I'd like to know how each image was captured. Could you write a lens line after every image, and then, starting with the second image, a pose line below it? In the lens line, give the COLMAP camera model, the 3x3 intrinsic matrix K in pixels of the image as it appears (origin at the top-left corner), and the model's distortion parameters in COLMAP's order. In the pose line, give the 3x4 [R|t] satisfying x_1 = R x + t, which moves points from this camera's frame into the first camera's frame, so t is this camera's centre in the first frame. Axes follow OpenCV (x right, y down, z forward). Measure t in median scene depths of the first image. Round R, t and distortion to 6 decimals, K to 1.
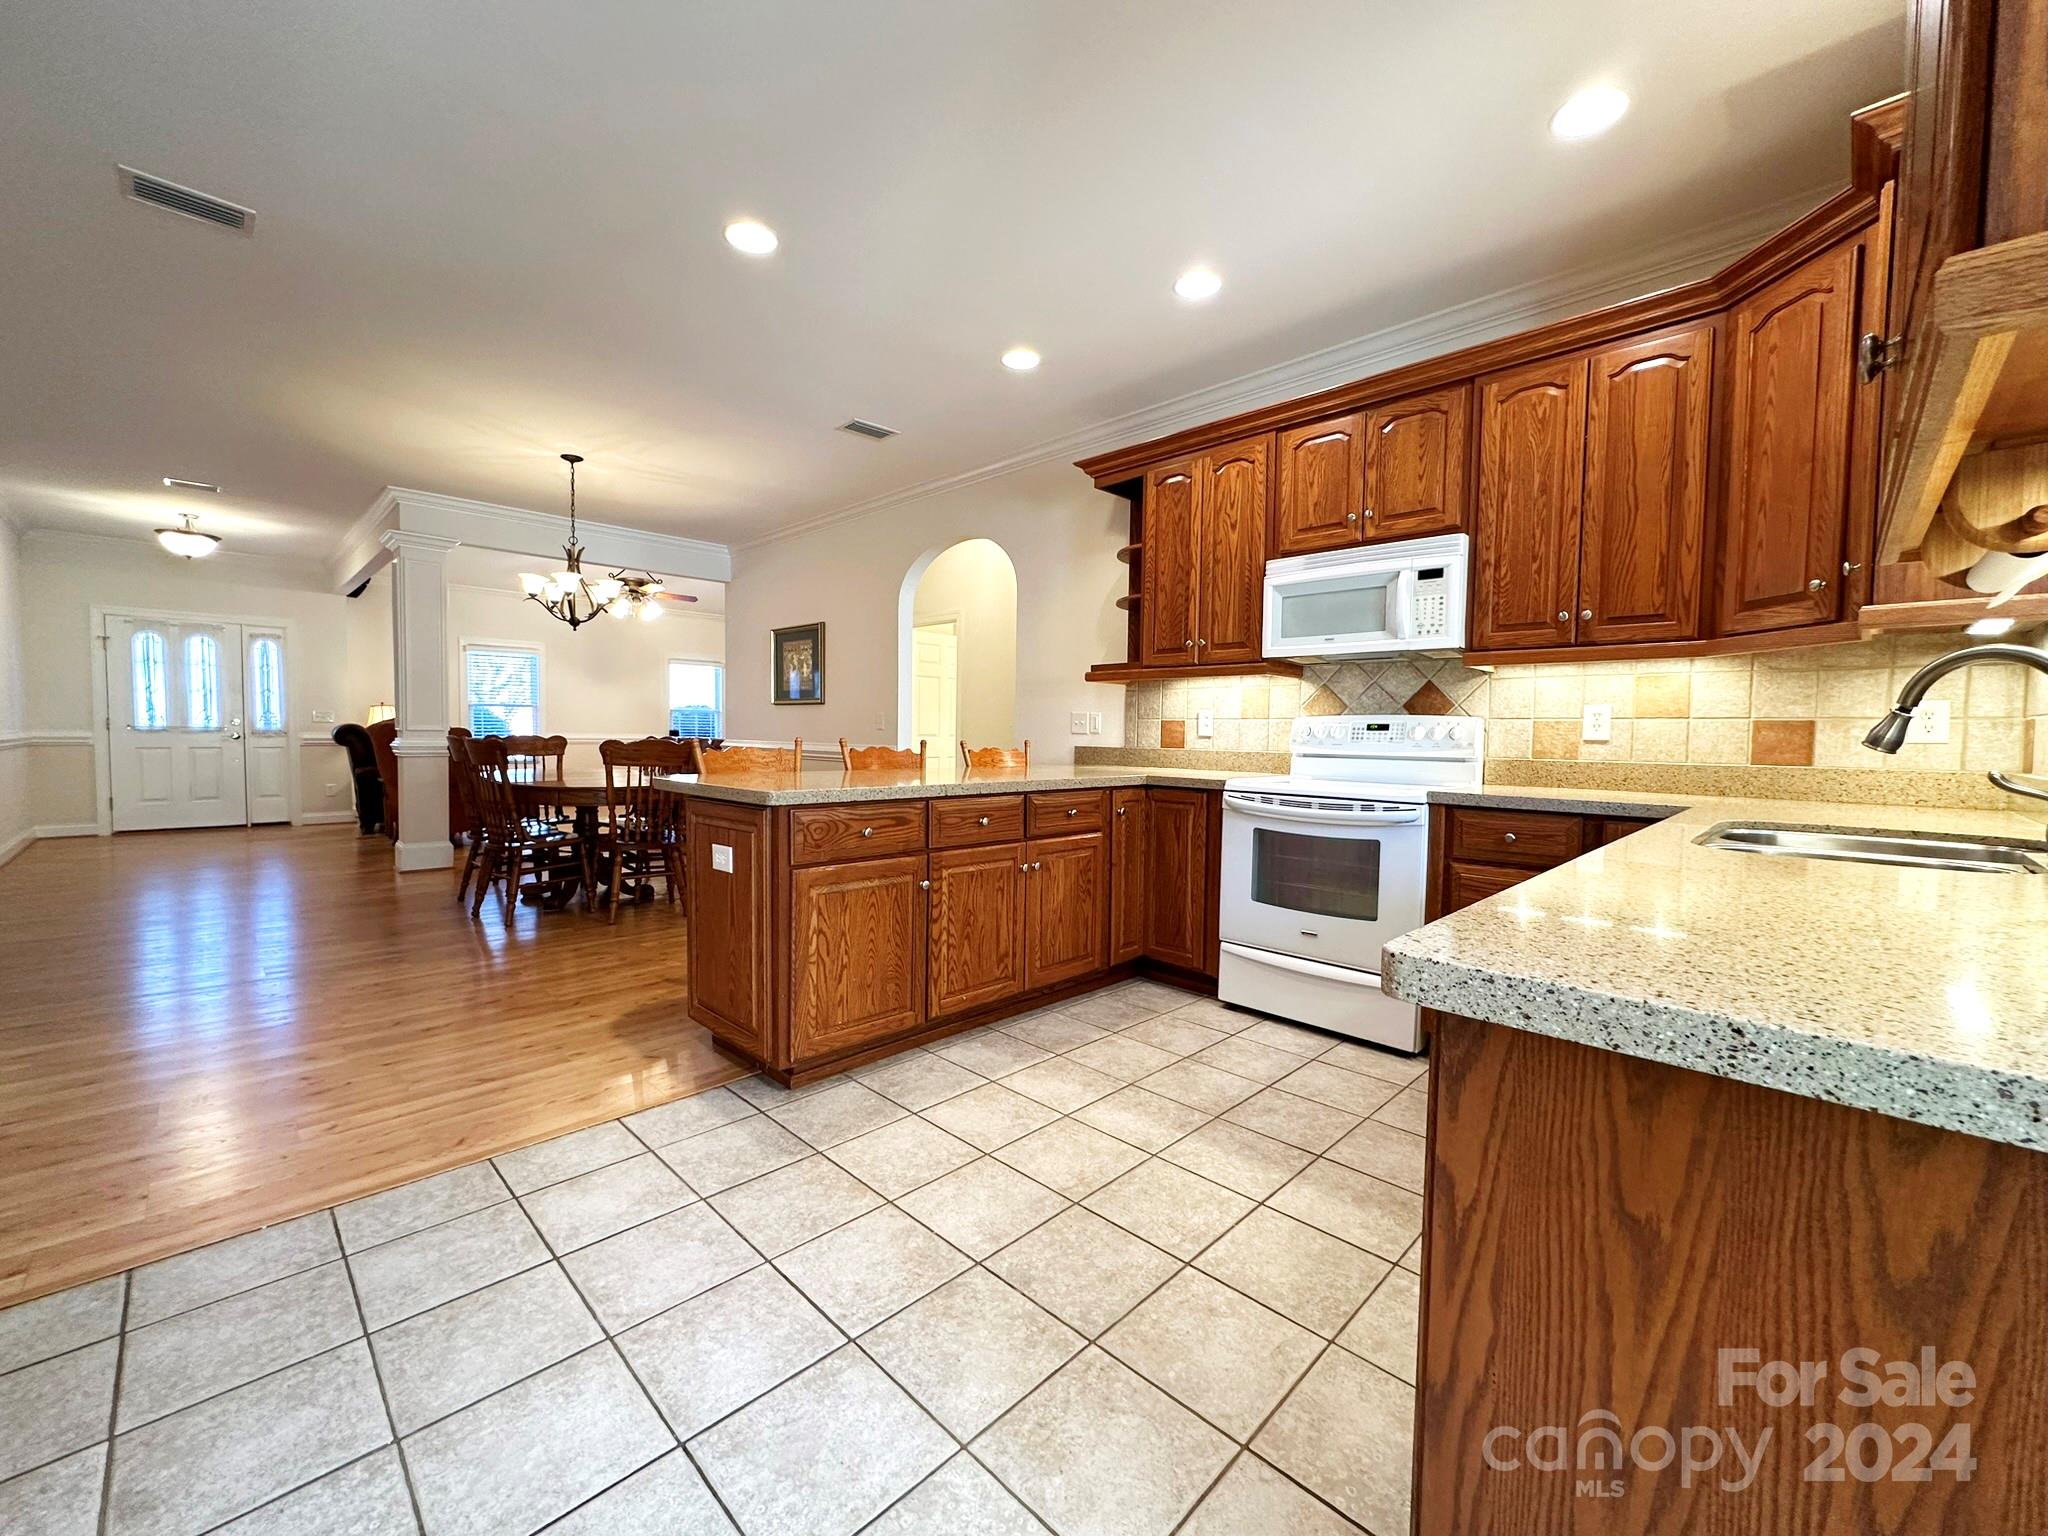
lens RADIAL K [[818.5, 0, 1024.4], [0, 818.5, 767.3], [0, 0, 1]] dist [-0.005601, 0.001596]
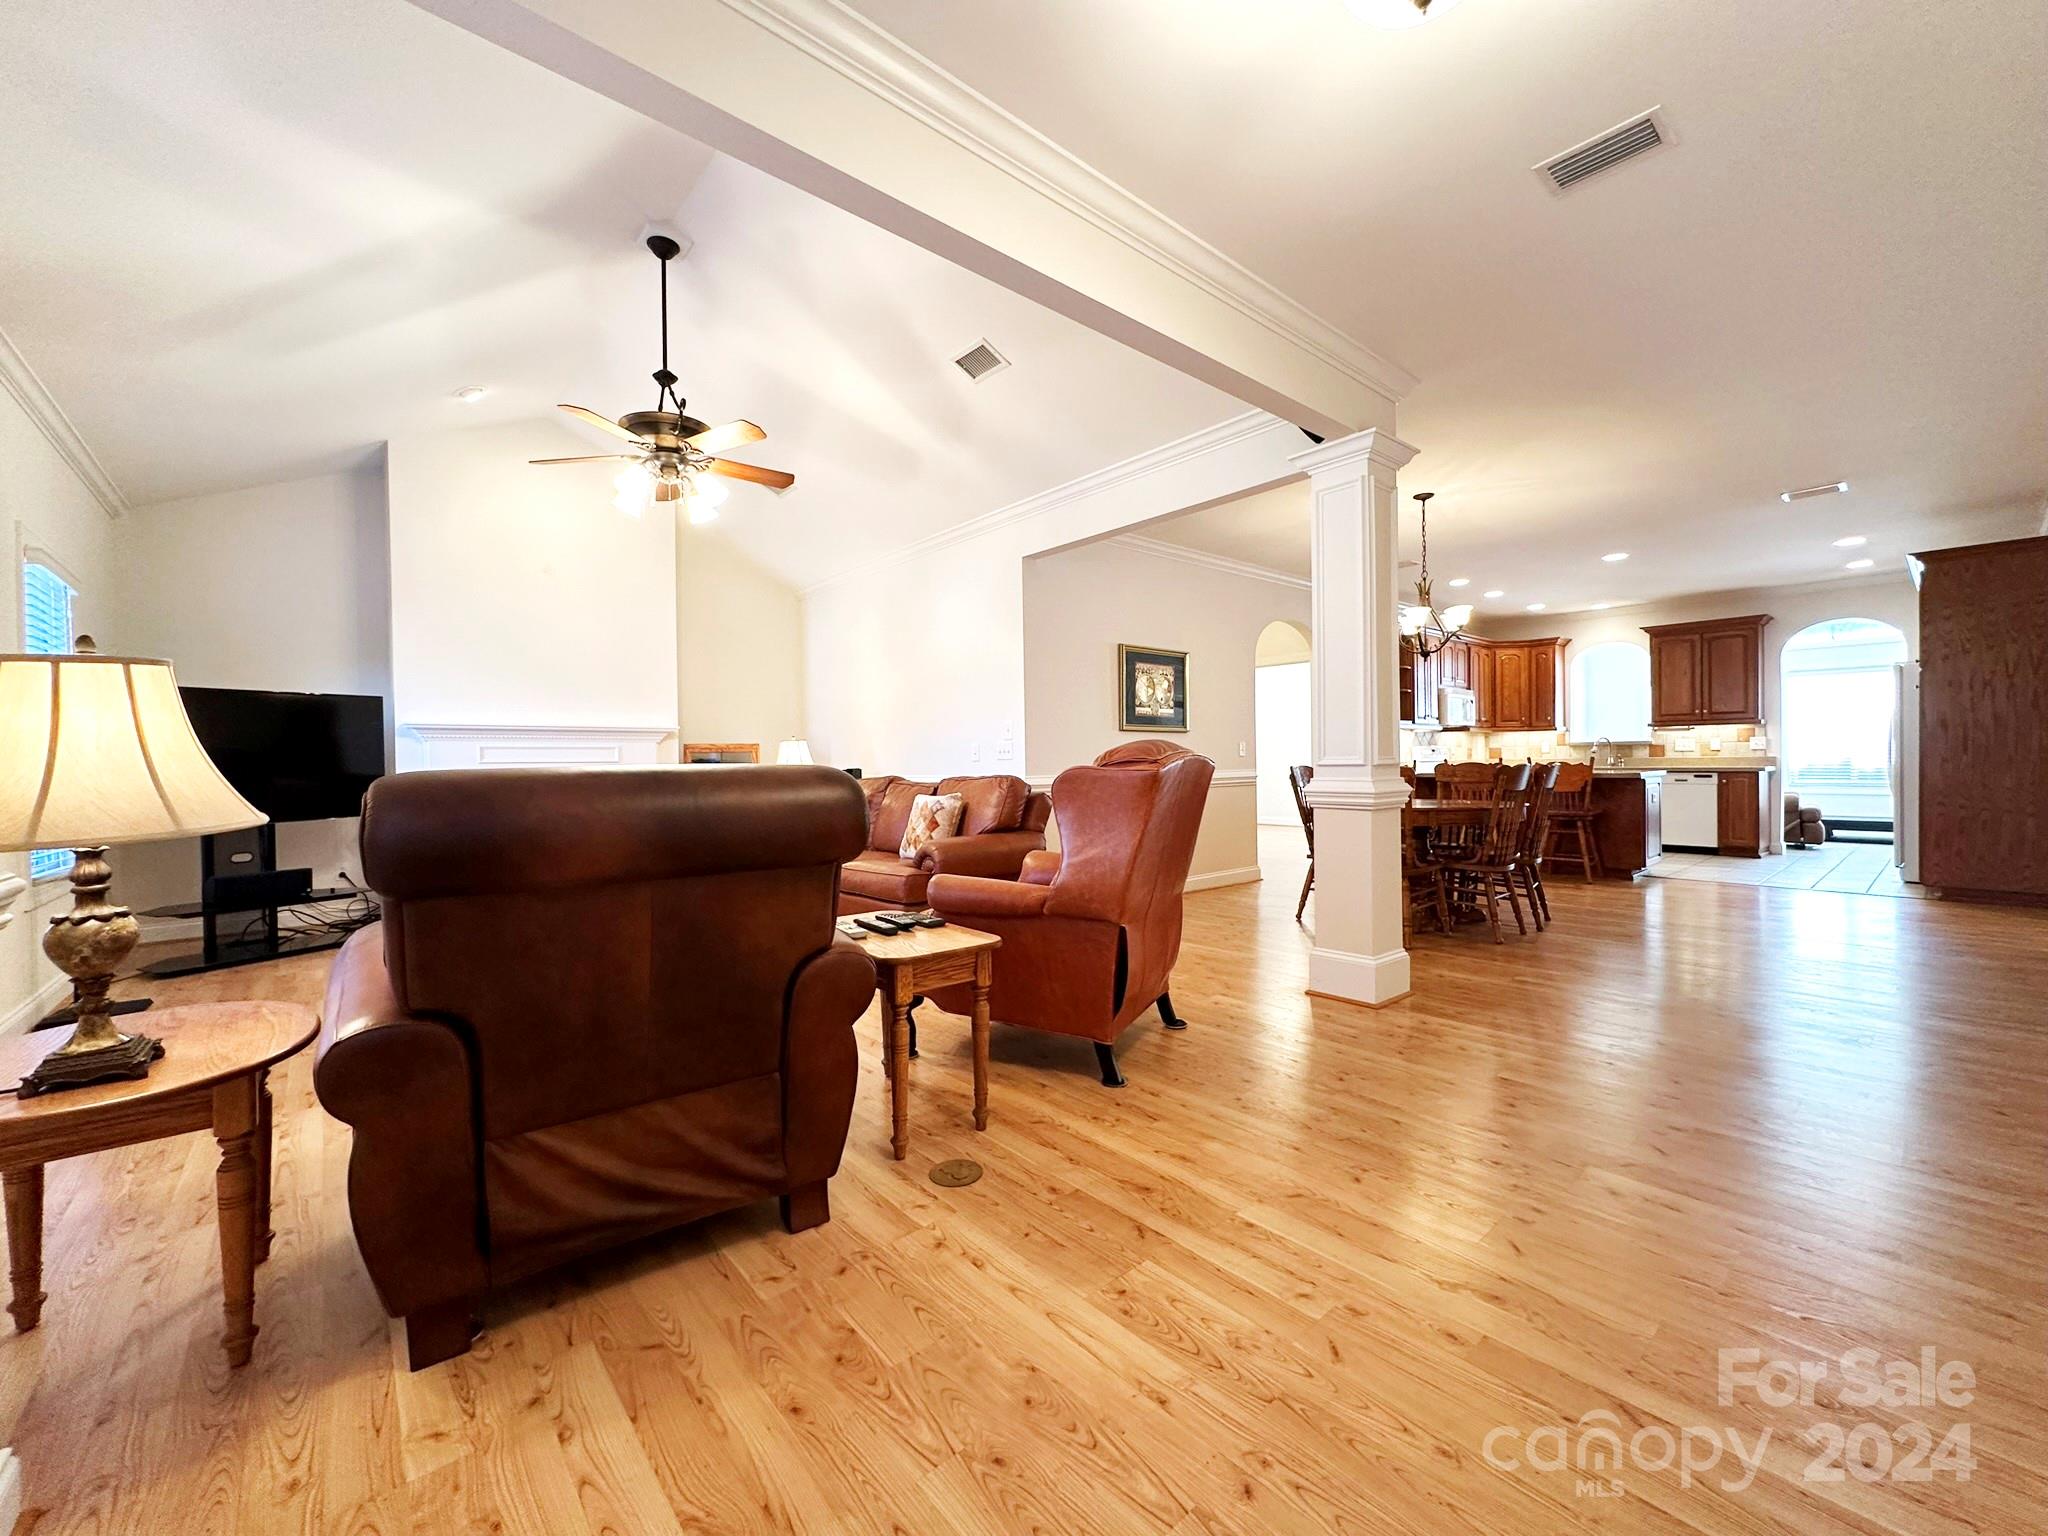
lens RADIAL K [[818.5, 0, 1029.1], [0, 818.5, 764.5], [0, 0, 1]] dist [-0.005601, 0.001596]
pose [[0.081801, -0.019338, 0.996461, -2.448282], [0.059935, 0.998098, 0.014449, -0.124090], [-0.994845, 0.058541, 0.082804, 2.138046]]
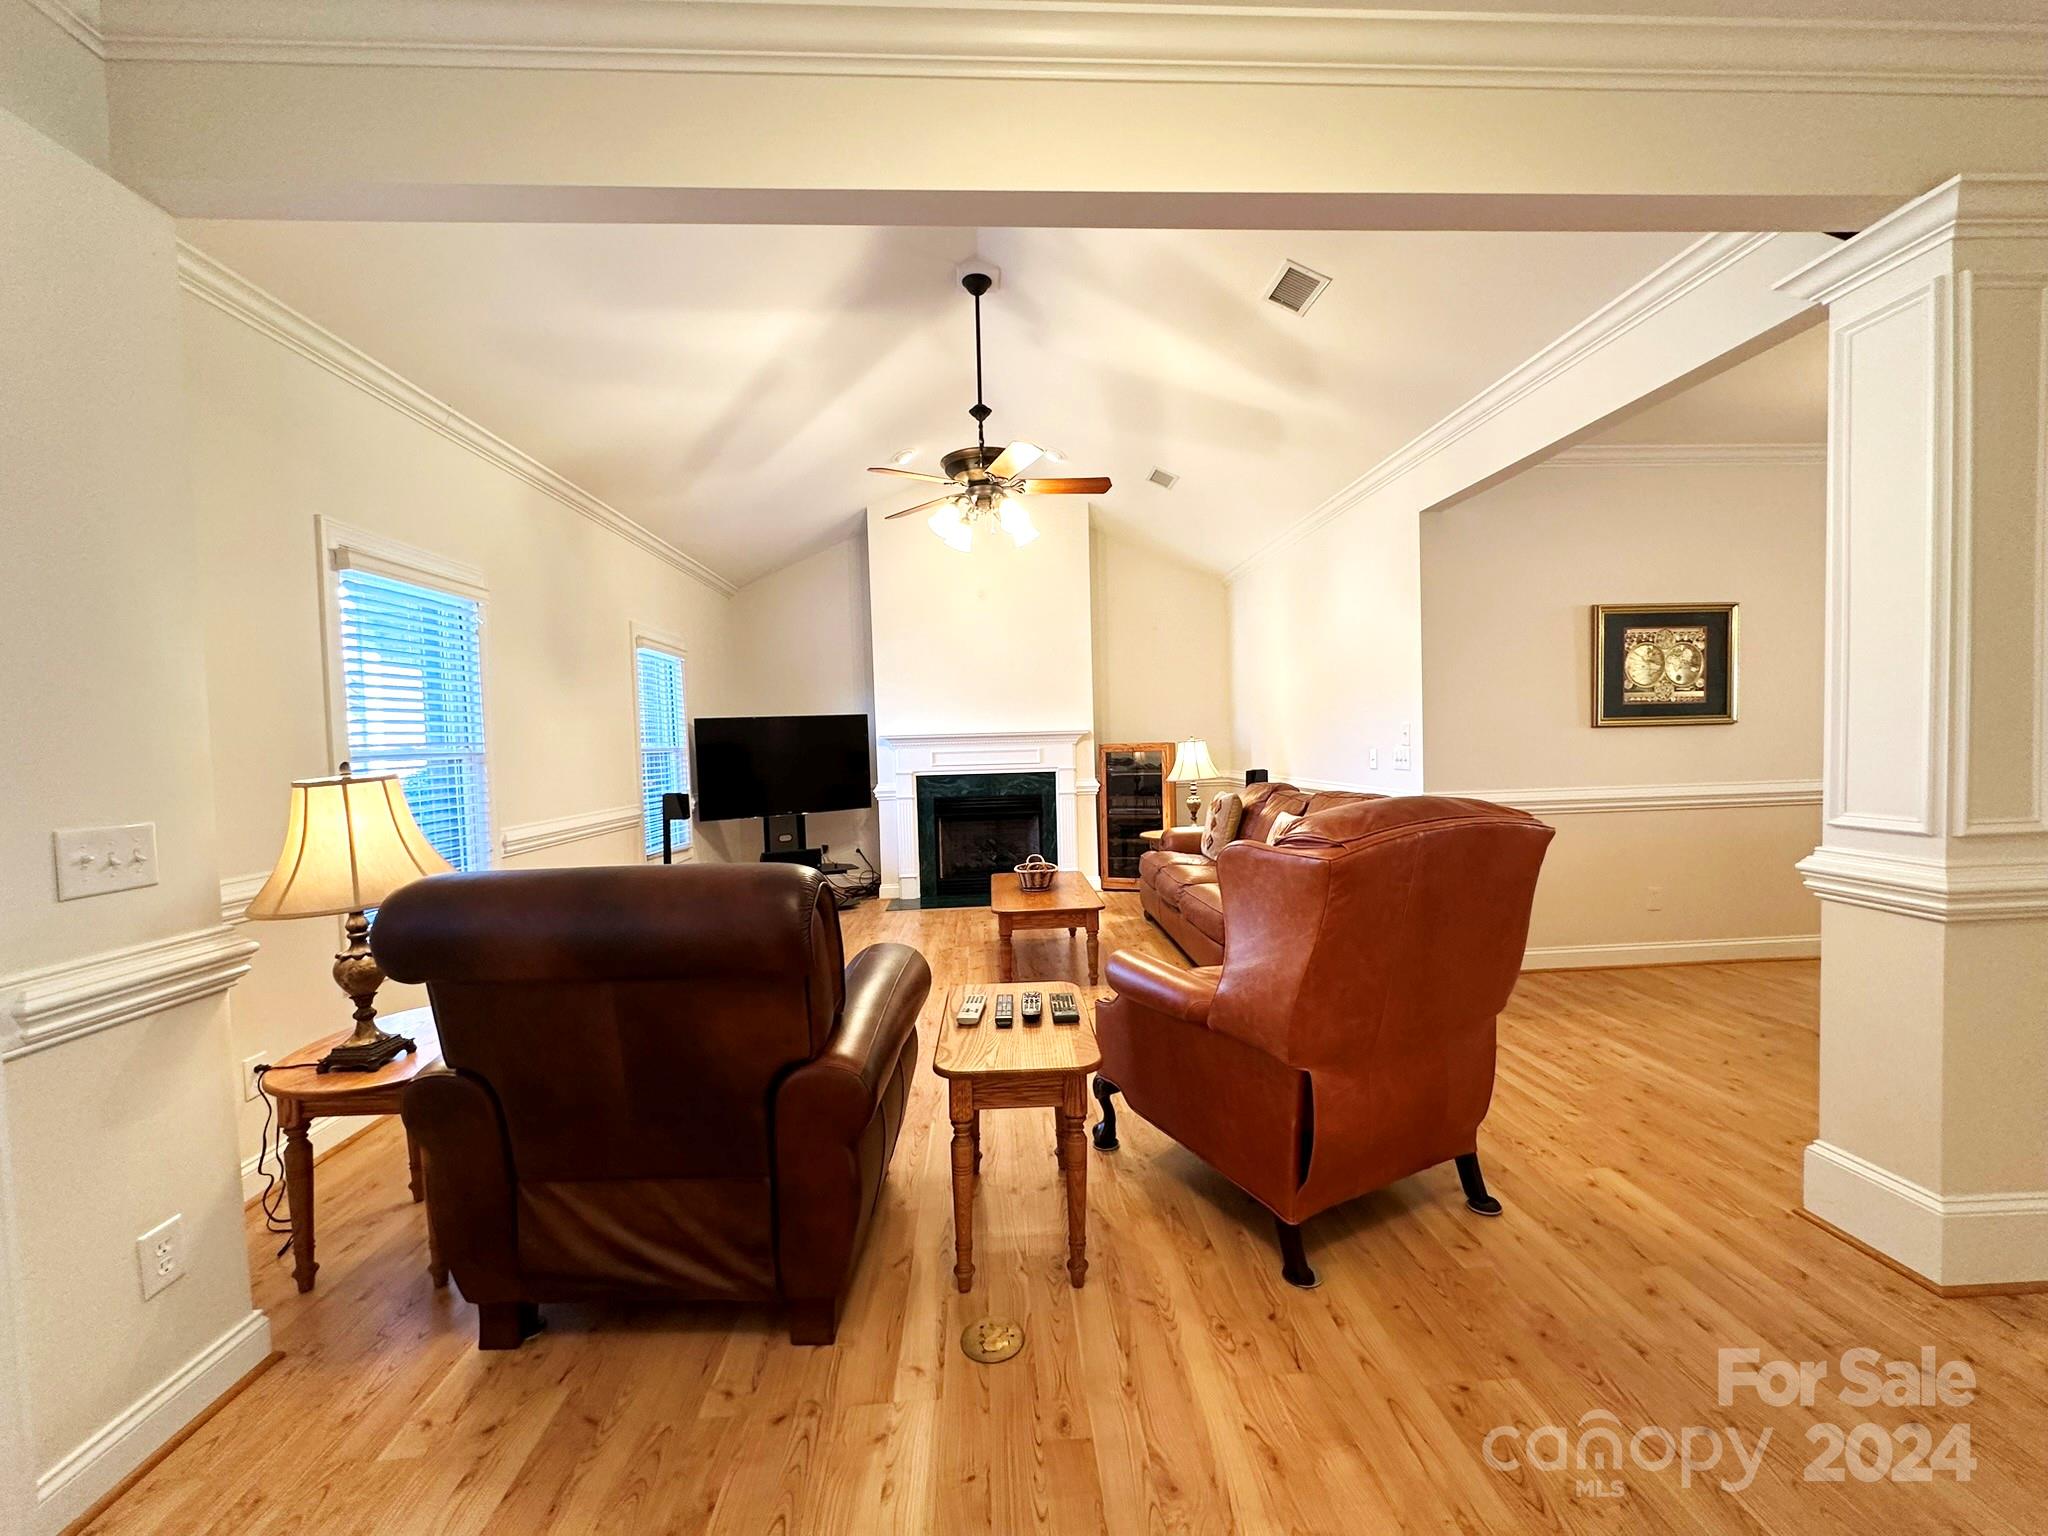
lens RADIAL K [[818.5, 0, 1034.7], [0, 818.5, 763.9], [0, 0, 1]] dist [-0.005601, 0.001596]
pose [[0.670872, -0.056846, 0.739391, -2.180900], [0.071741, 0.997356, 0.011586, -0.180902], [-0.738095, 0.045271, 0.673176, 1.869393]]
